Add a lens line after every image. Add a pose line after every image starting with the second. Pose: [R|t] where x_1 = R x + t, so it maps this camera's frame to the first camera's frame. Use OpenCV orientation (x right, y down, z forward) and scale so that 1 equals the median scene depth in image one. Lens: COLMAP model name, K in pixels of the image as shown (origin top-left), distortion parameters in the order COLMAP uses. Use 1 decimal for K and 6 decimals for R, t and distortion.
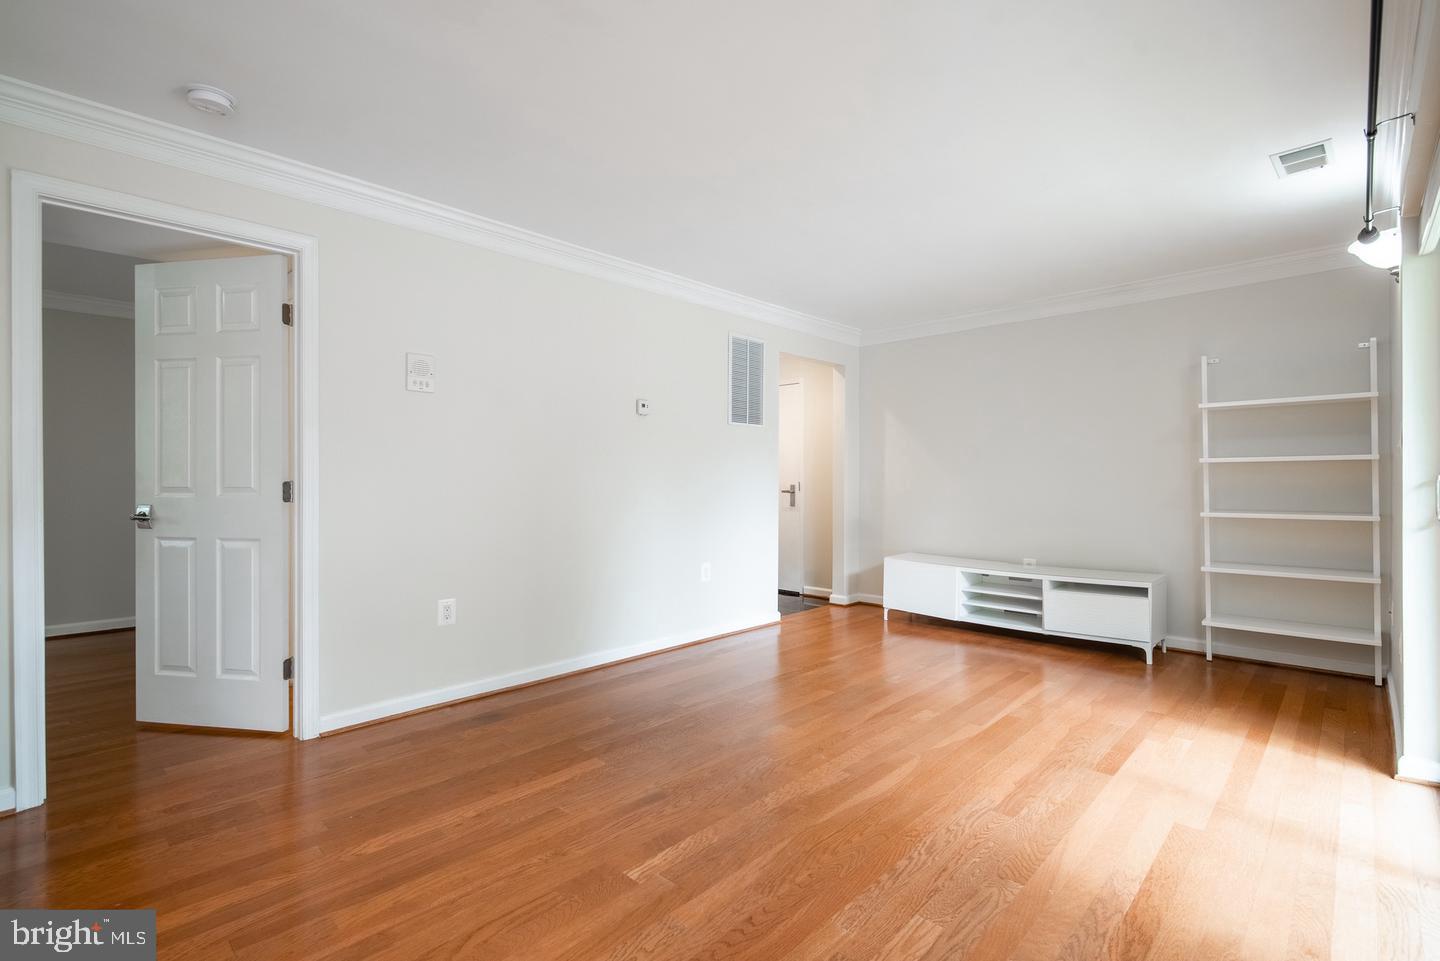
lens RADIAL K [[647.9, 0, 725.3], [0, 647.9, 486.5], [0, 0, 1]] dist [0.002691, -0.001255]
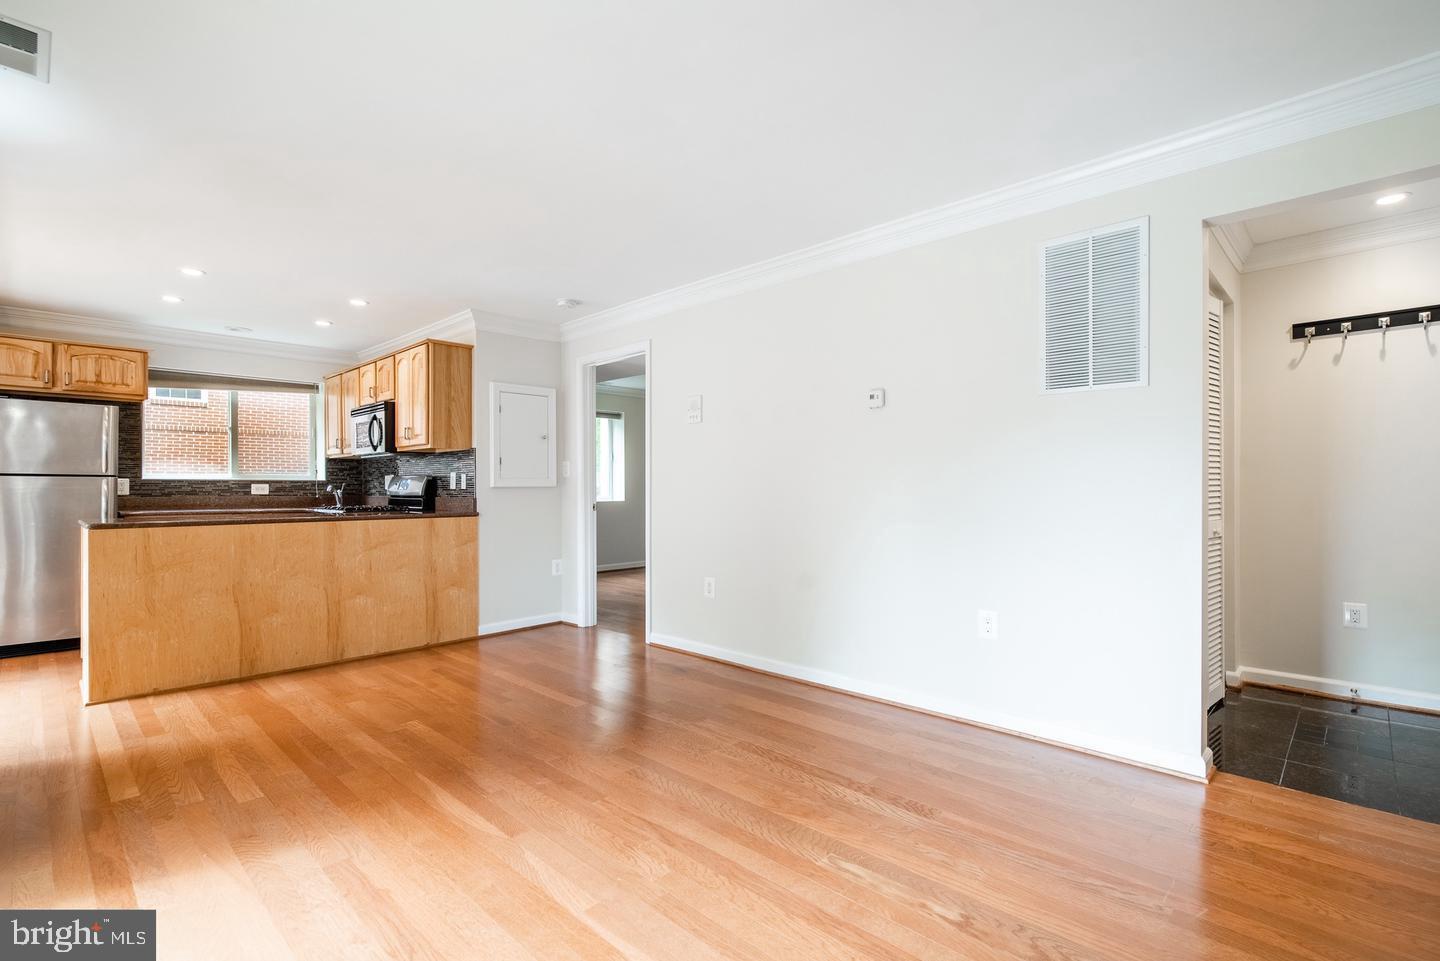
lens RADIAL K [[647.9, 0, 727.9], [0, 647.9, 480.3], [0, 0, 1]] dist [0.002691, -0.001255]
pose [[0.020784, -0.008118, -0.999751, 1.011550], [-0.000859, 0.999967, -0.008137, -0.015992], [0.999784, 0.001028, 0.020777, 1.145843]]
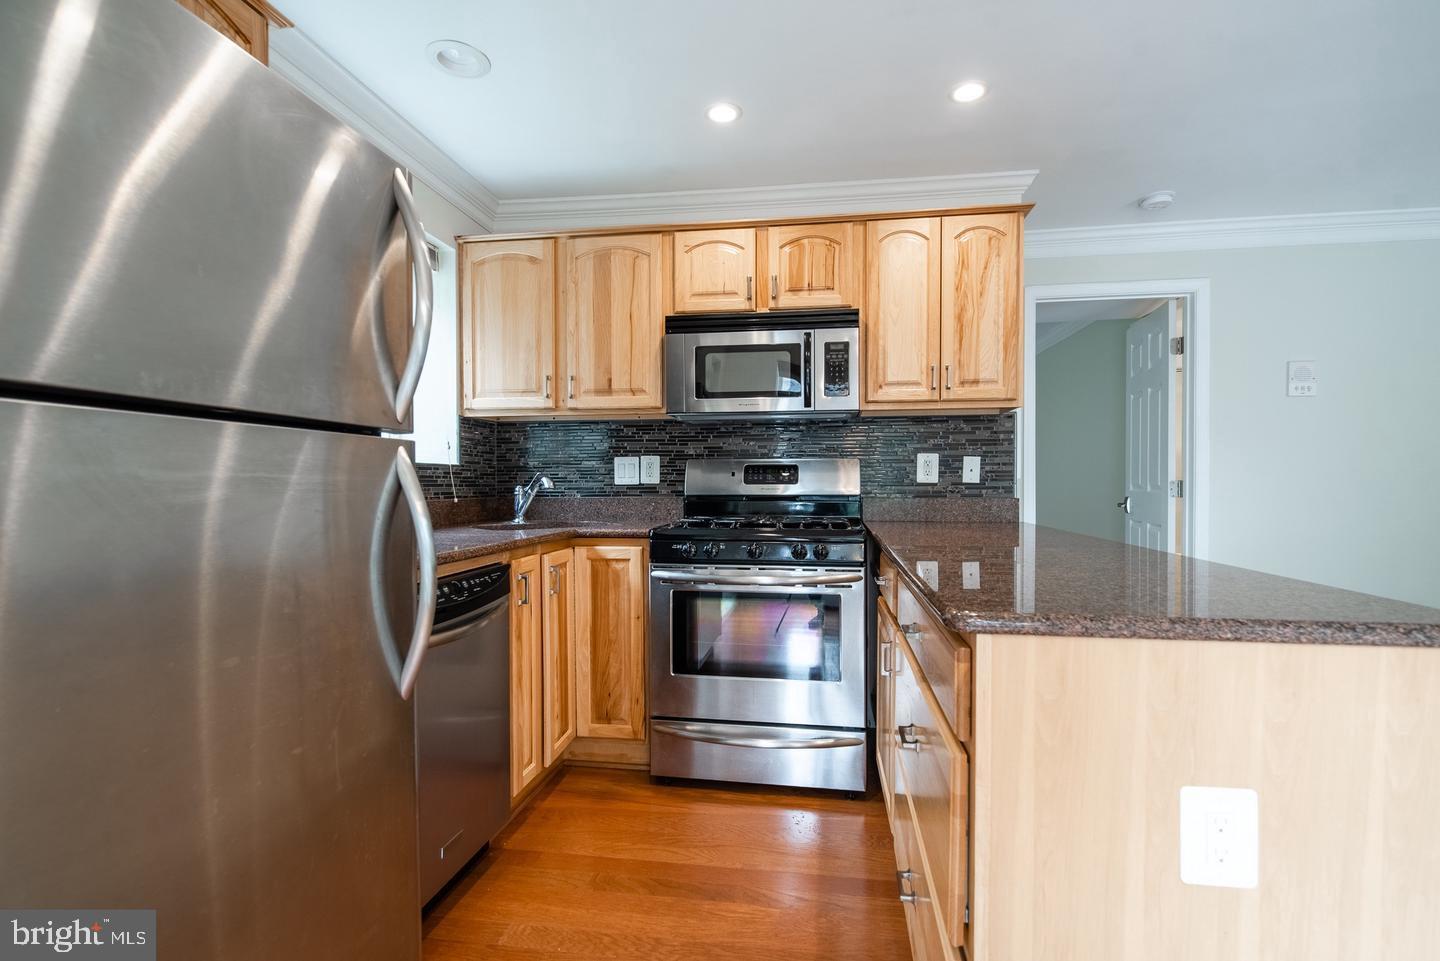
lens RADIAL K [[647.9, 0, 729.8], [0, 647.9, 480.8], [0, 0, 1]] dist [0.002691, -0.001255]
pose [[0.569290, 0.002524, -0.822133, -0.147901], [-0.002041, 0.999997, 0.001657, -0.010843], [0.822134, 0.000734, 0.569293, -0.392187]]
